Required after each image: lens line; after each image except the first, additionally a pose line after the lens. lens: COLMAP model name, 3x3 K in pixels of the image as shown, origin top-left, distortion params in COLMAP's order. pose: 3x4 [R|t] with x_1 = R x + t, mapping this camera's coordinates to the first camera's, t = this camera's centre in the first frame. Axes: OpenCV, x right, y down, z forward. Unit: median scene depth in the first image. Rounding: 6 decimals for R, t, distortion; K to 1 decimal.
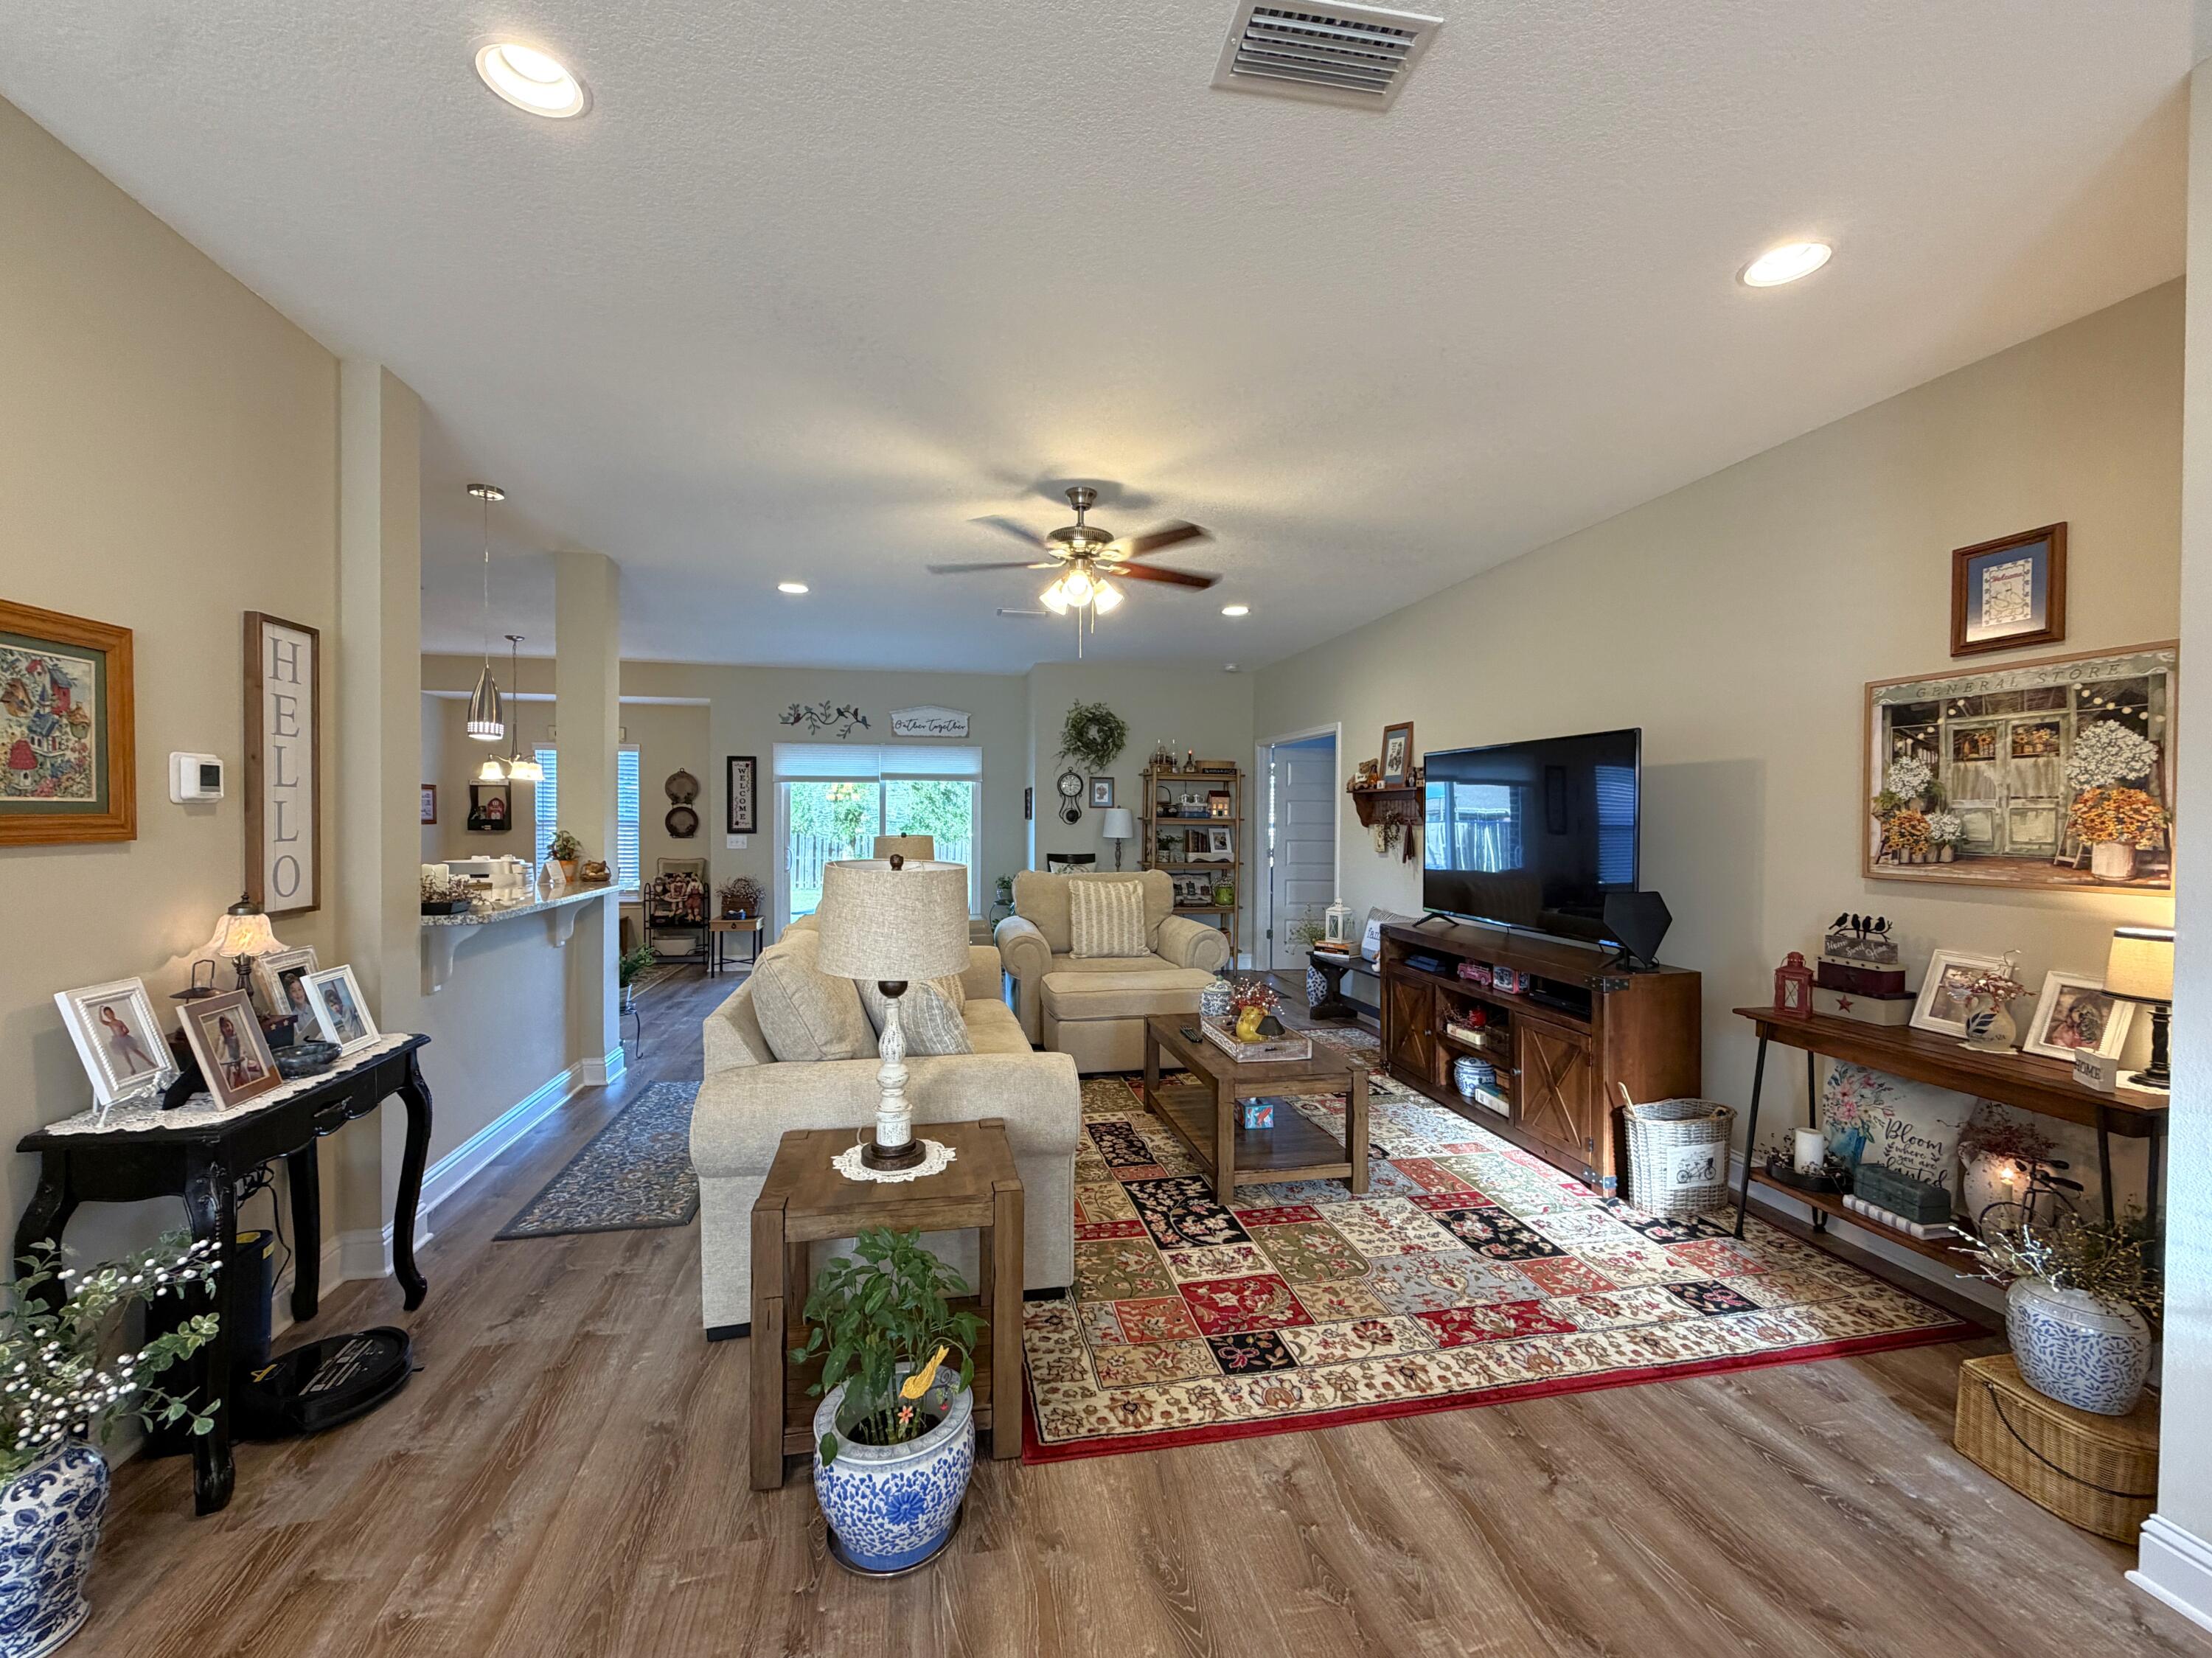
lens RADIAL K [[893.8, 0, 1096.1], [0, 893.8, 828.1], [0, 0, 1]] dist [0.000546, 0.000127]
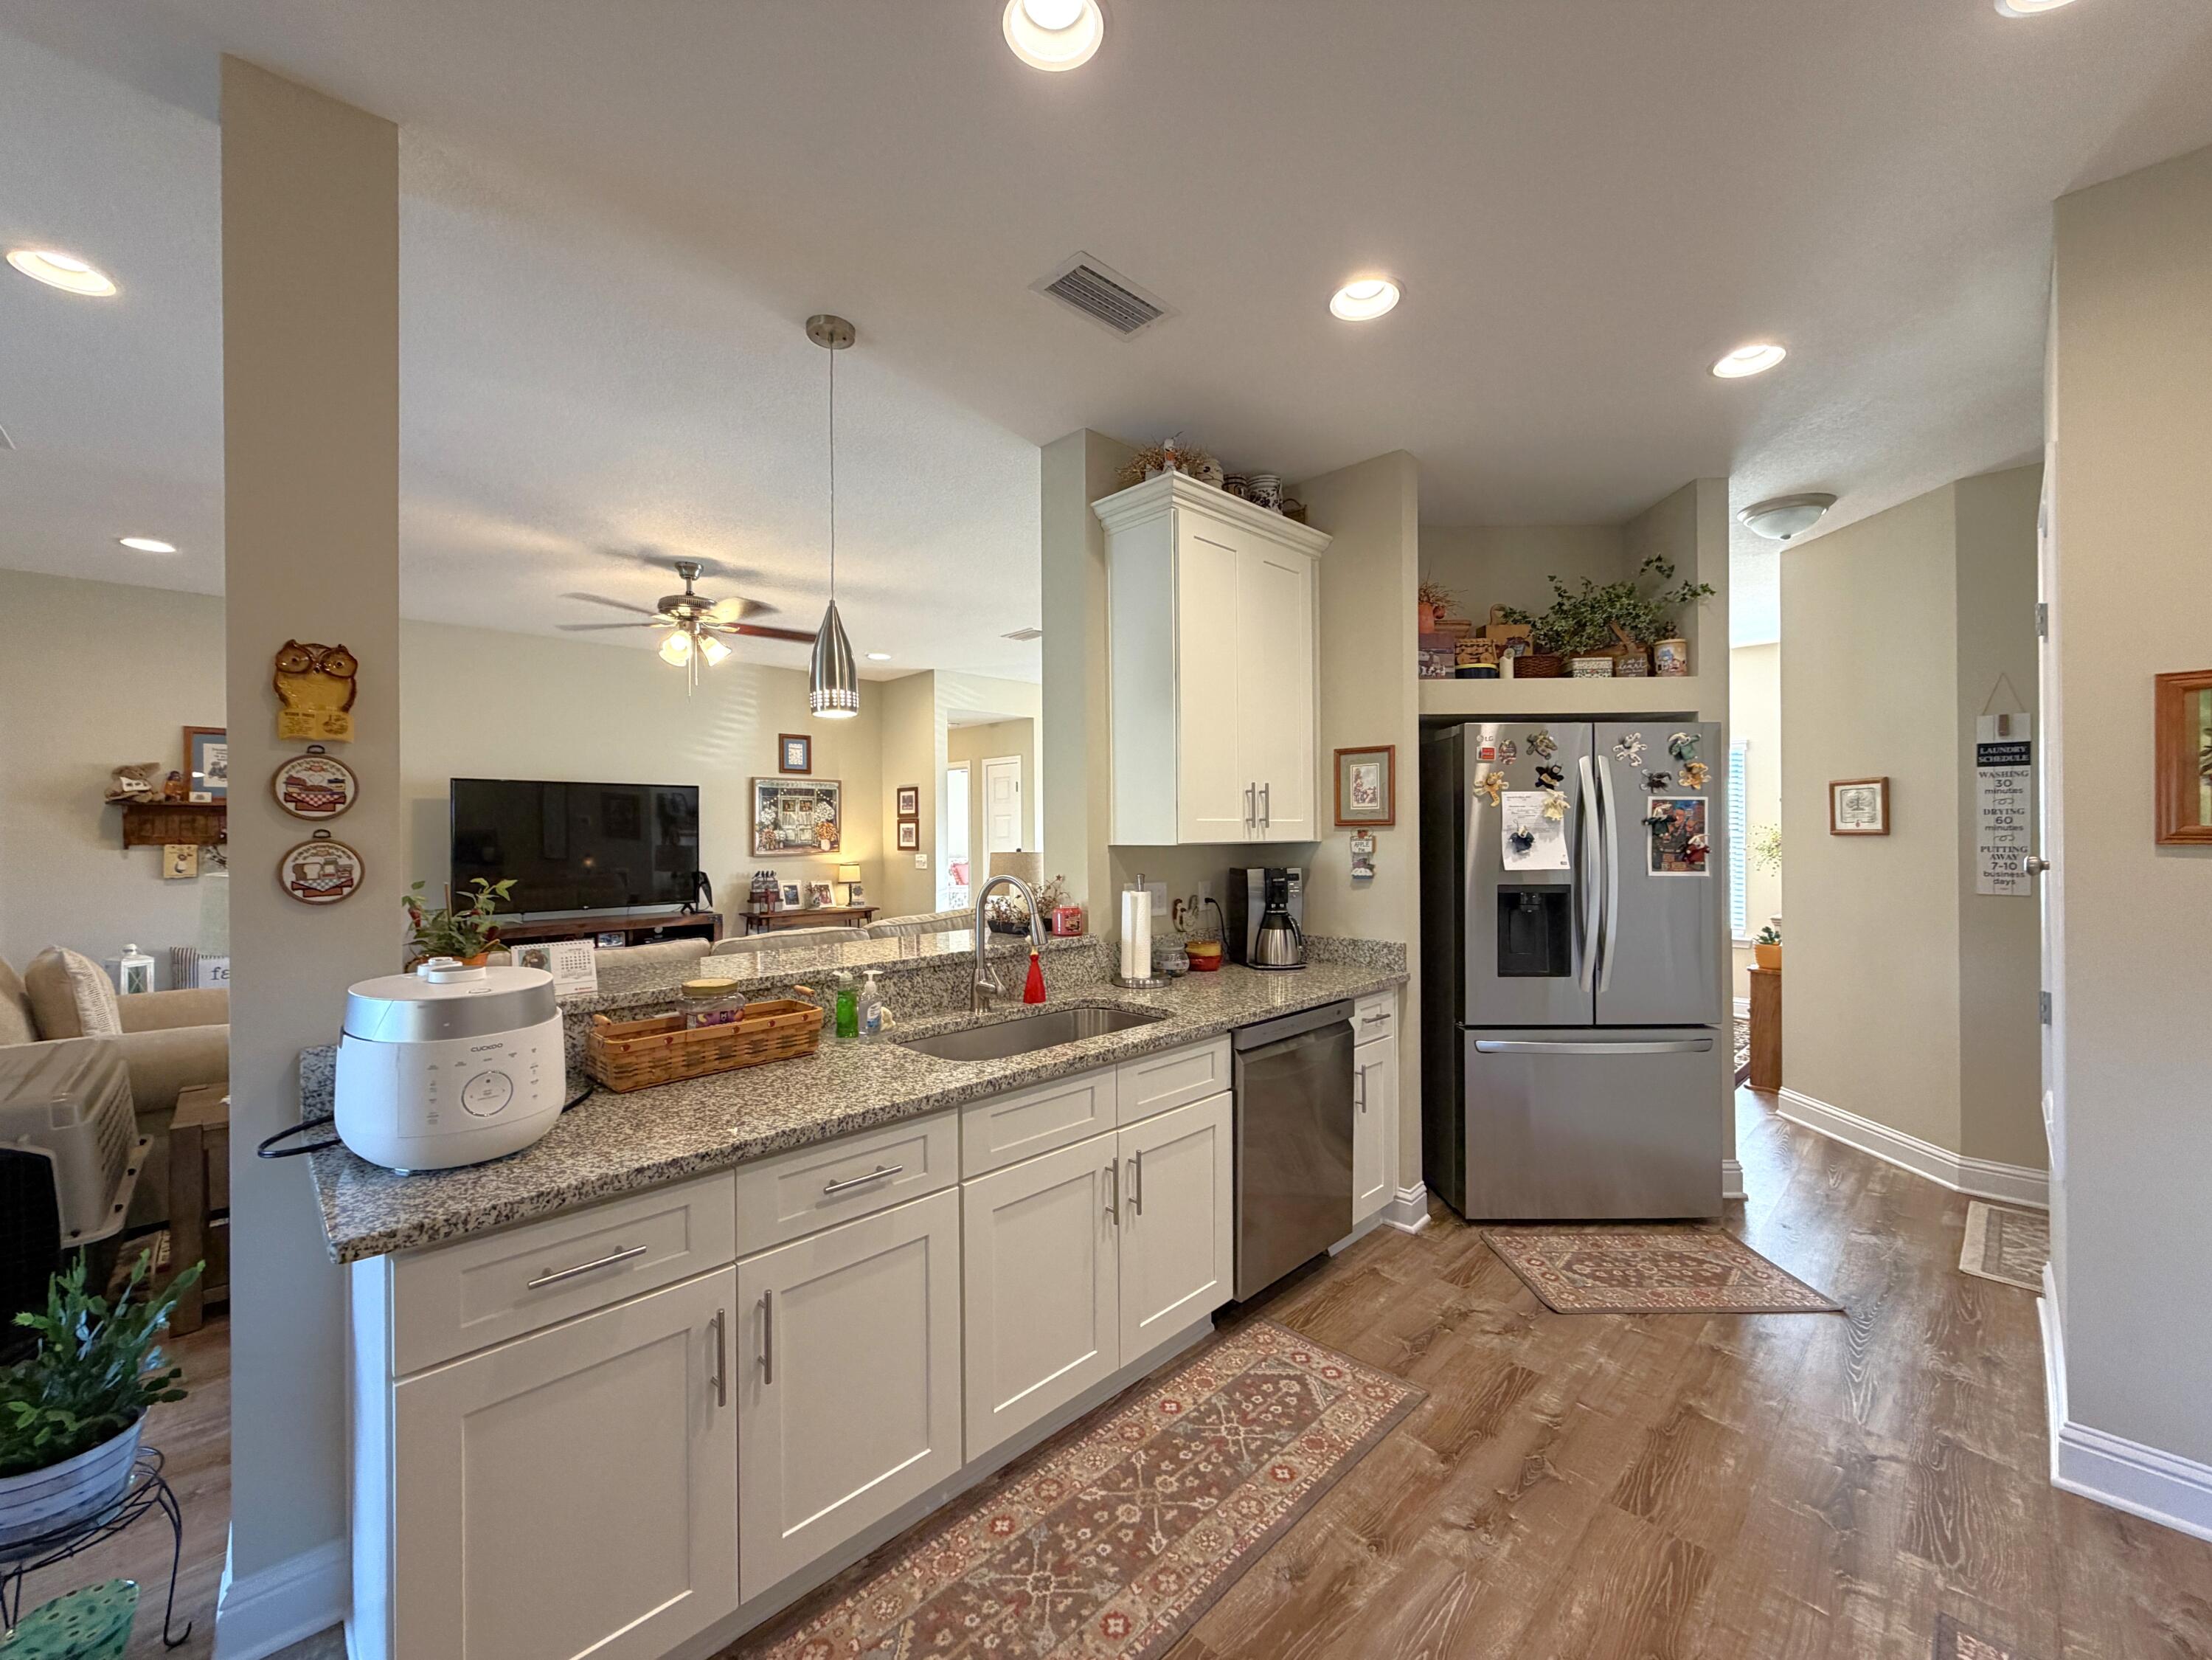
lens RADIAL K [[894.0, 0, 1099.9], [0, 894.0, 820.4], [0, 0, 1]] dist [0.000546, 0.000127]
pose [[-0.542302, 0.005974, 0.840162, -1.763848], [0.012784, 0.999918, 0.001142, -0.034953], [-0.840086, 0.011360, -0.542334, 1.581108]]
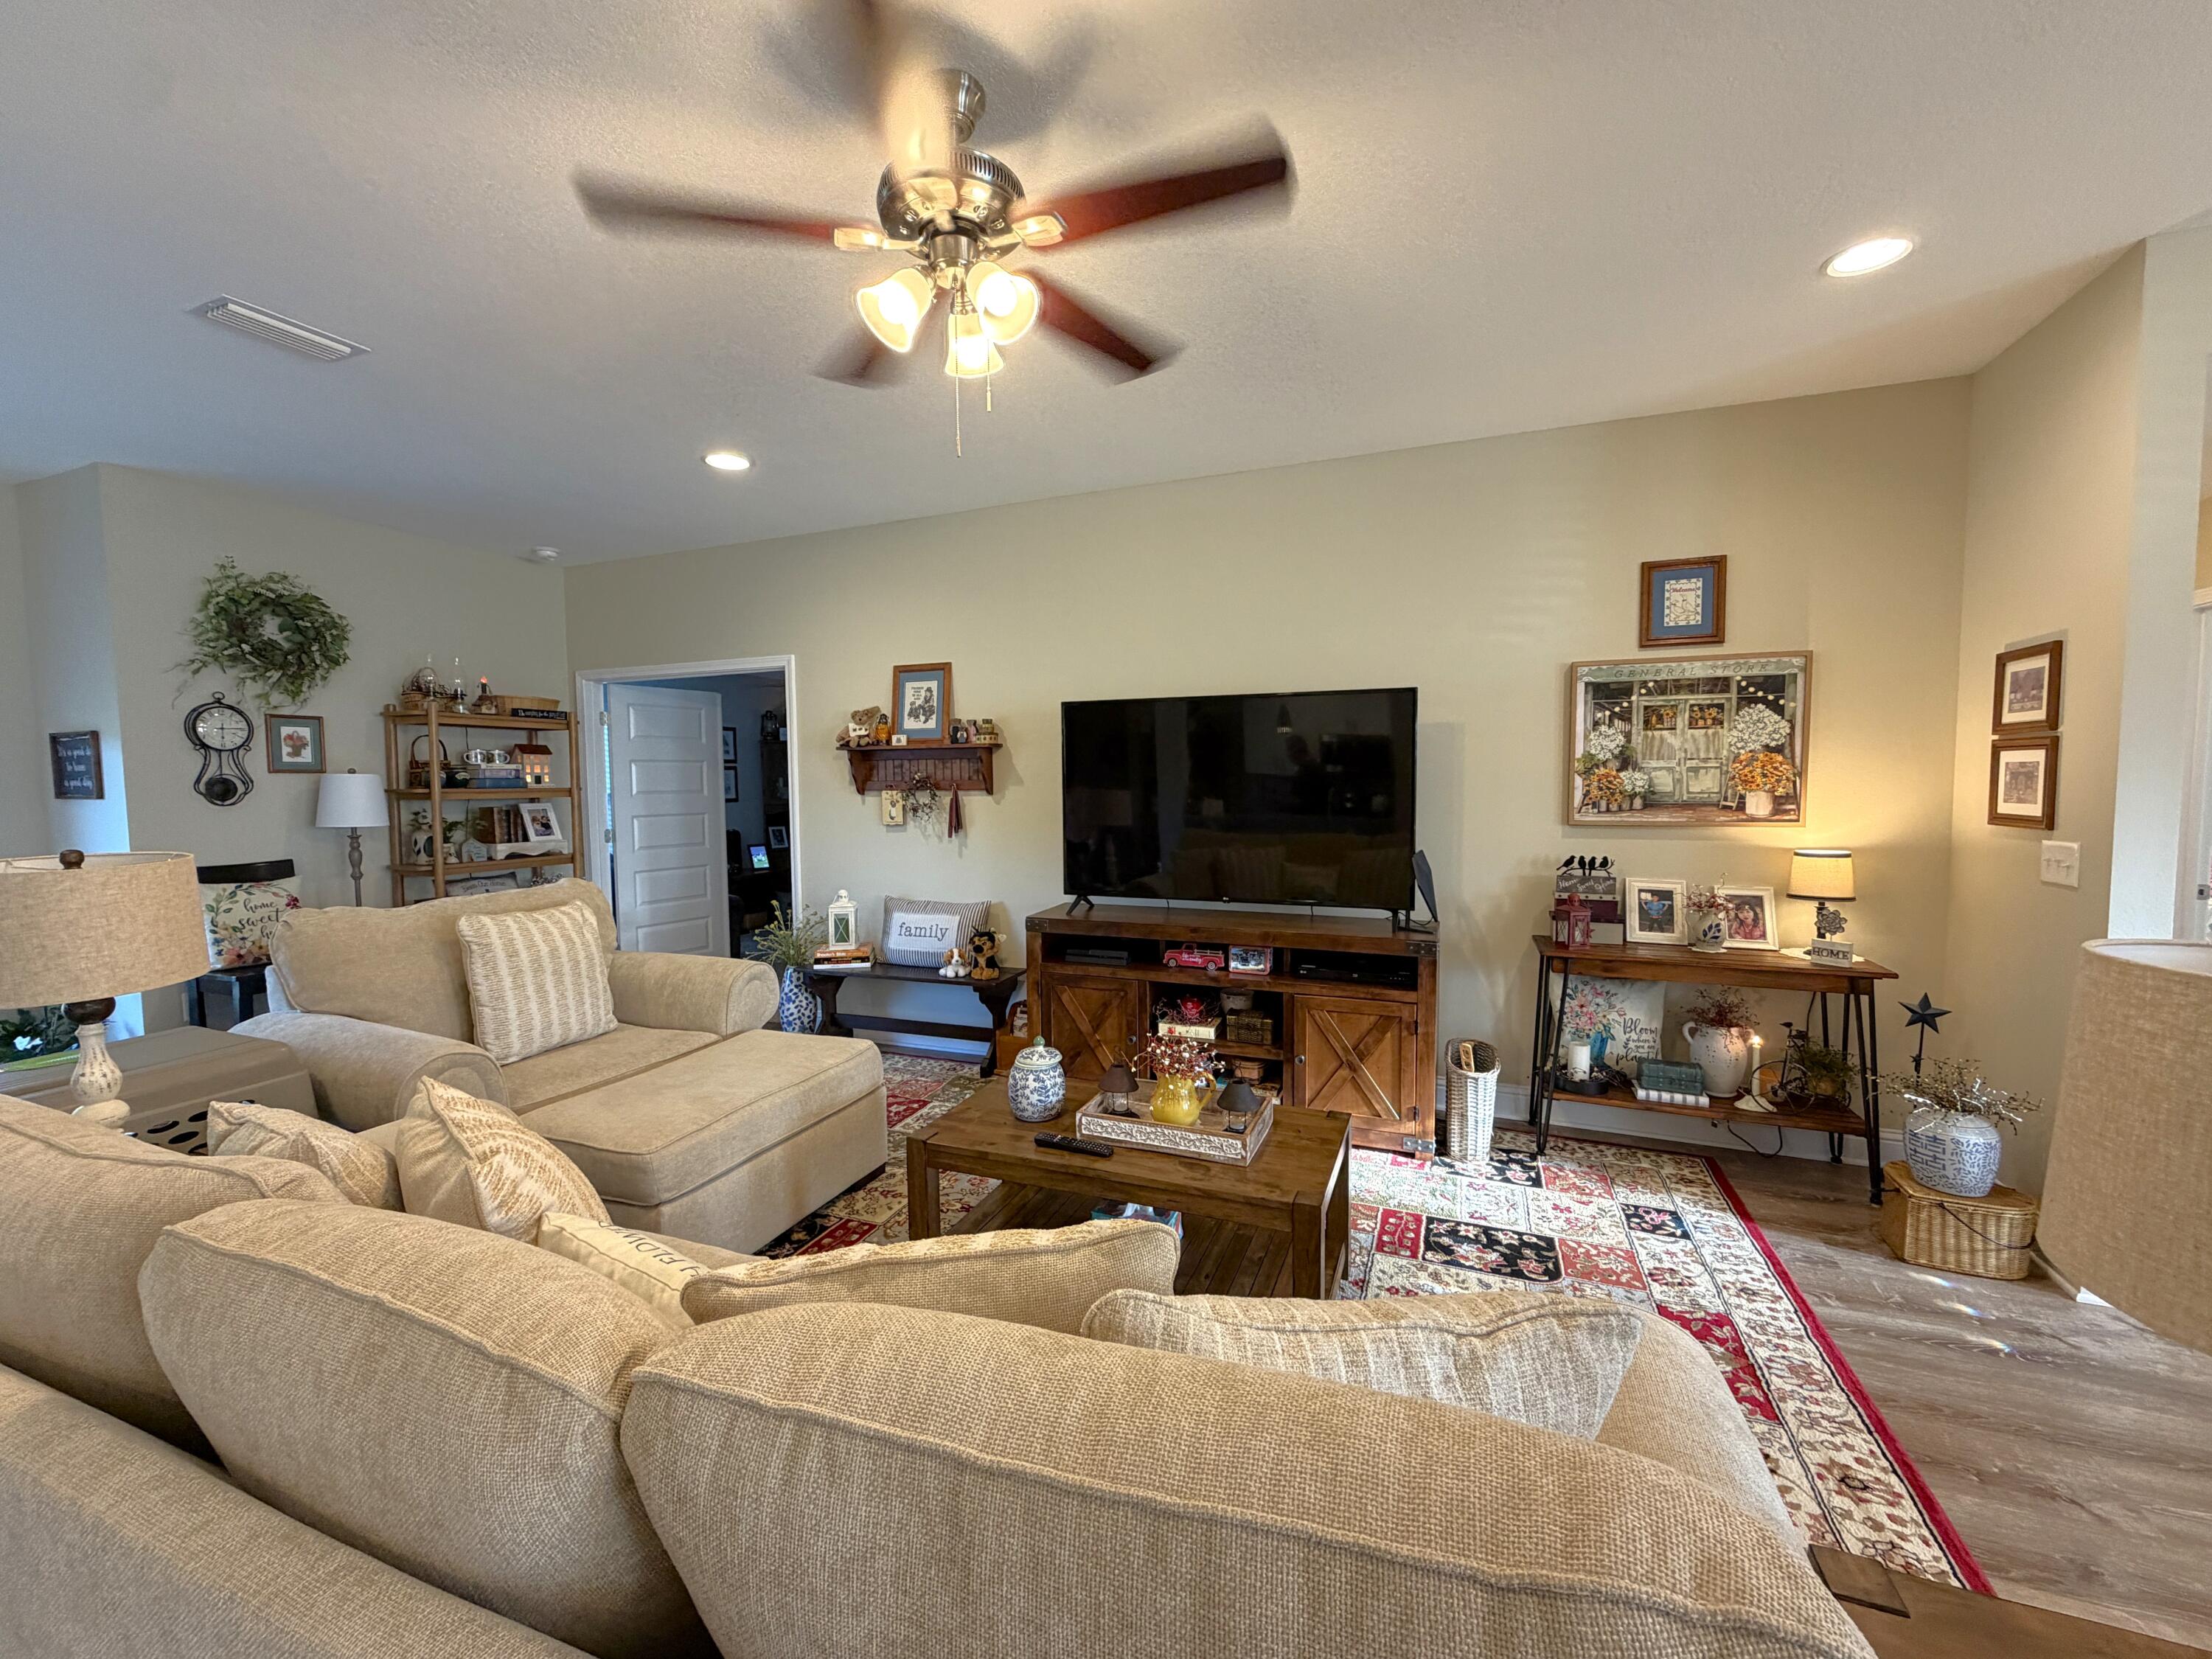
lens RADIAL K [[893.8, 0, 1091.7], [0, 893.8, 829.7], [0, 0, 1]] dist [0.000546, 0.000127]
pose [[0.553313, -0.063068, 0.830582, -0.515217], [0.024111, 0.997924, 0.059713, -0.026585], [-0.832624, -0.013013, 0.553685, 0.898128]]
